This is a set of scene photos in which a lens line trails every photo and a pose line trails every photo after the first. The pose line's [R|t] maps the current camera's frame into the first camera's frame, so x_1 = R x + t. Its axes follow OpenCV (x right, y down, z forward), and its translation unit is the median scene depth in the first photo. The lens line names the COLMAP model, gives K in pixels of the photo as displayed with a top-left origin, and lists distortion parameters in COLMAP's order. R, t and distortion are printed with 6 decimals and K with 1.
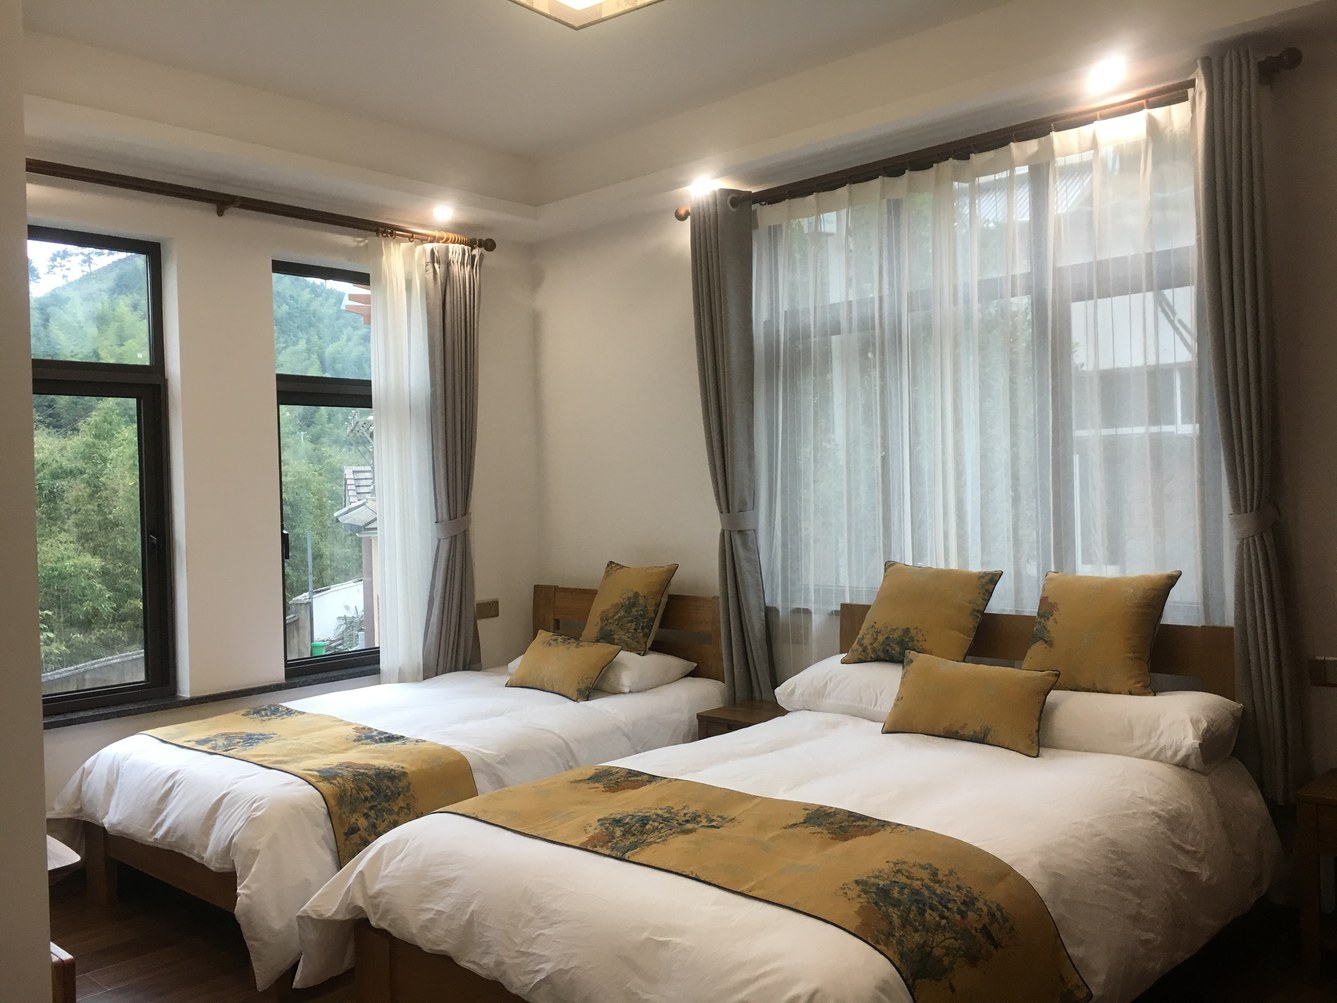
lens RADIAL K [[1138.2, 0, 664.6], [0, 1138.2, 500.9], [0, 0, 1]] dist [0.072234, -0.095715]
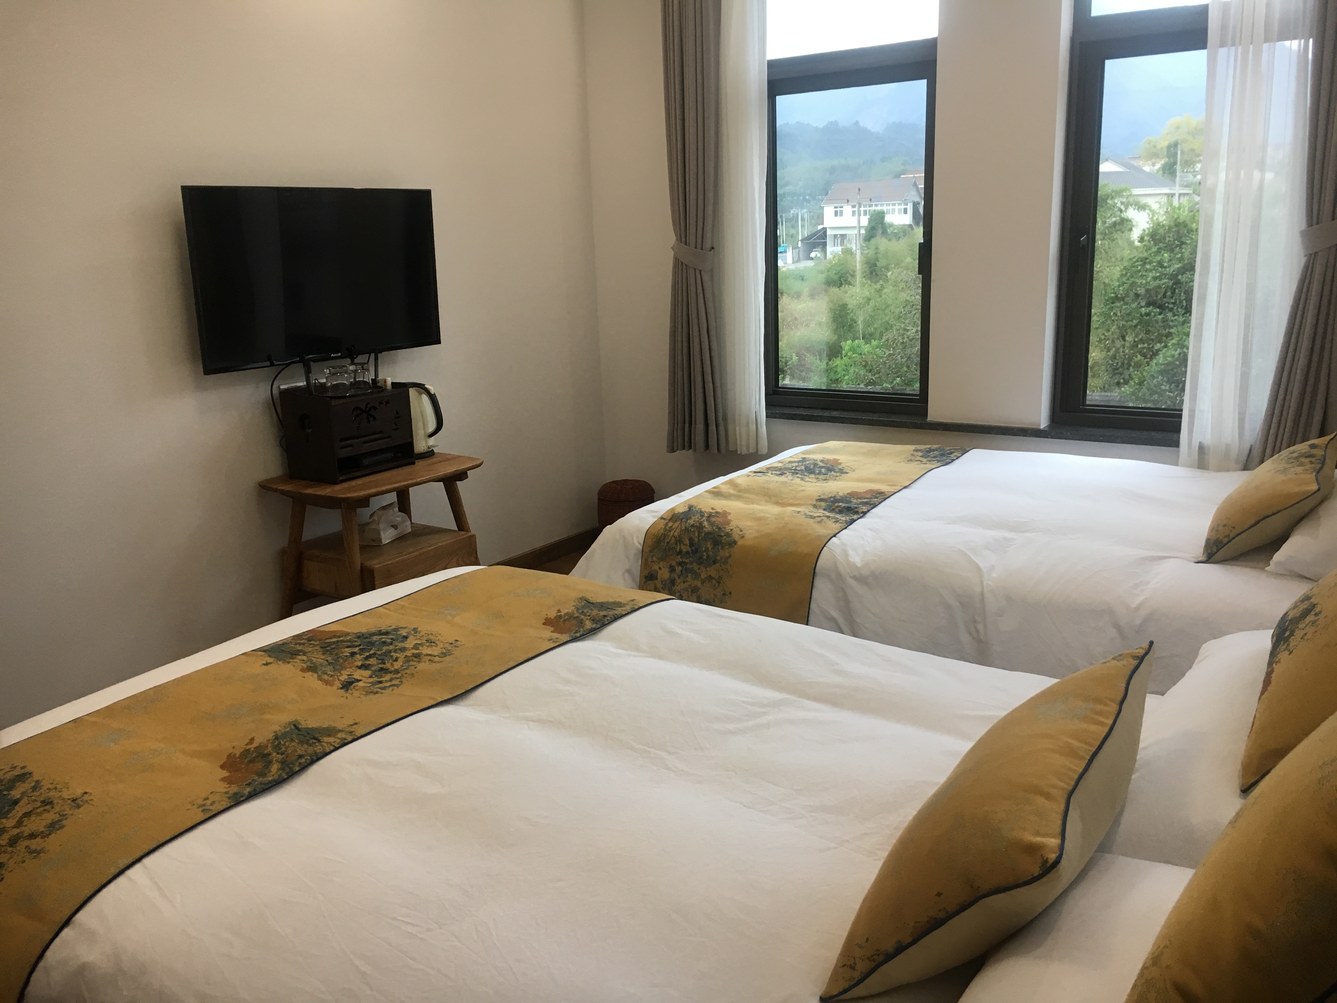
lens RADIAL K [[1138.2, 0, 664.4], [0, 1138.2, 500.1], [0, 0, 1]] dist [0.072234, -0.095715]
pose [[0.133314, 0.259287, -0.956555, 0.689975], [0.020691, 0.964232, 0.264252, -0.022197], [0.990858, -0.055020, 0.123181, 1.026351]]
